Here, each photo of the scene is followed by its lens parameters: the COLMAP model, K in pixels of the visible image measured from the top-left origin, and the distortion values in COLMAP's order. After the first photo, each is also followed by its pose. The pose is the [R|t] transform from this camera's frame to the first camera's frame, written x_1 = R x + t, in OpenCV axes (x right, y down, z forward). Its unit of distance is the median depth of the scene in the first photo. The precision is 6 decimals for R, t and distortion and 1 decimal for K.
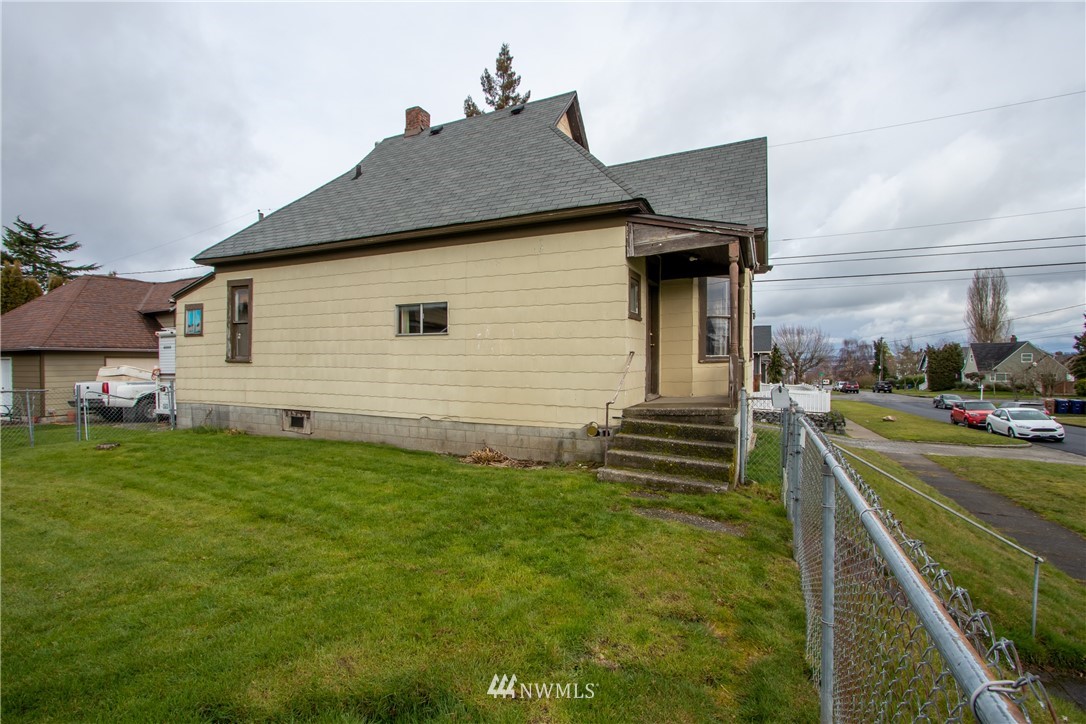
lens RADIAL K [[502.7, 0, 543.2], [0, 502.7, 362.4], [0, 0, 1]] dist [0.007139, -0.002434]
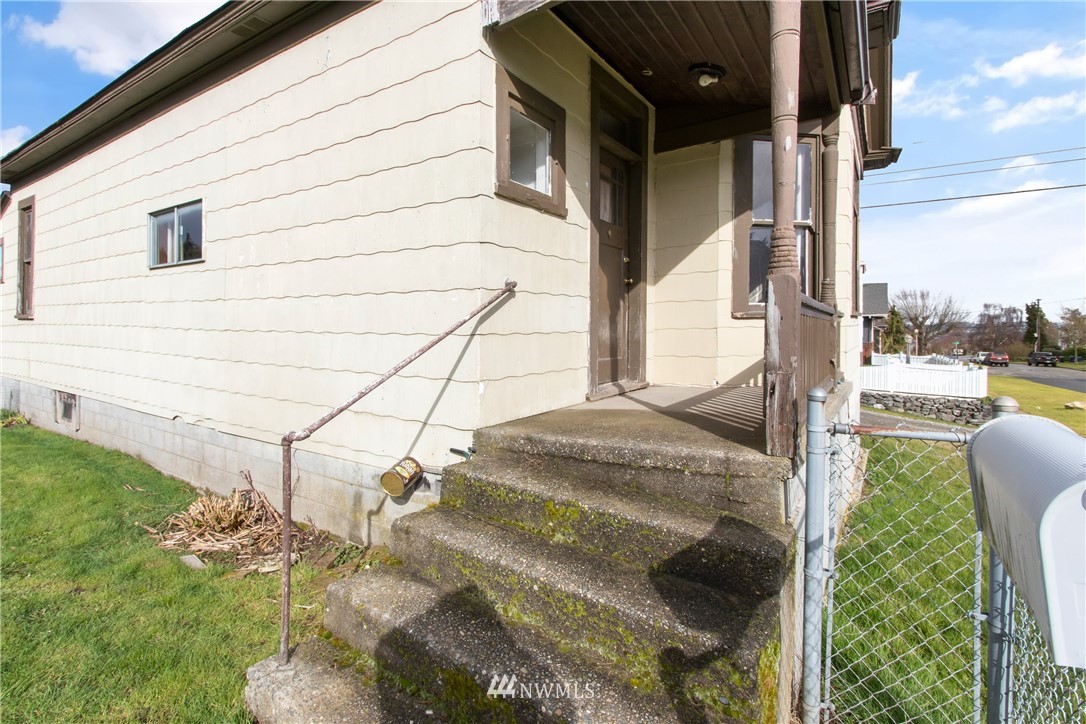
lens RADIAL K [[502.7, 0, 510.4], [0, 502.7, 331.7], [0, 0, 1]] dist [0.007139, -0.002434]
pose [[0.976955, 0.003888, -0.213410, 0.179793], [-0.002430, 0.999972, 0.007092, 0.009931], [0.213431, -0.006410, 0.976937, 0.425642]]
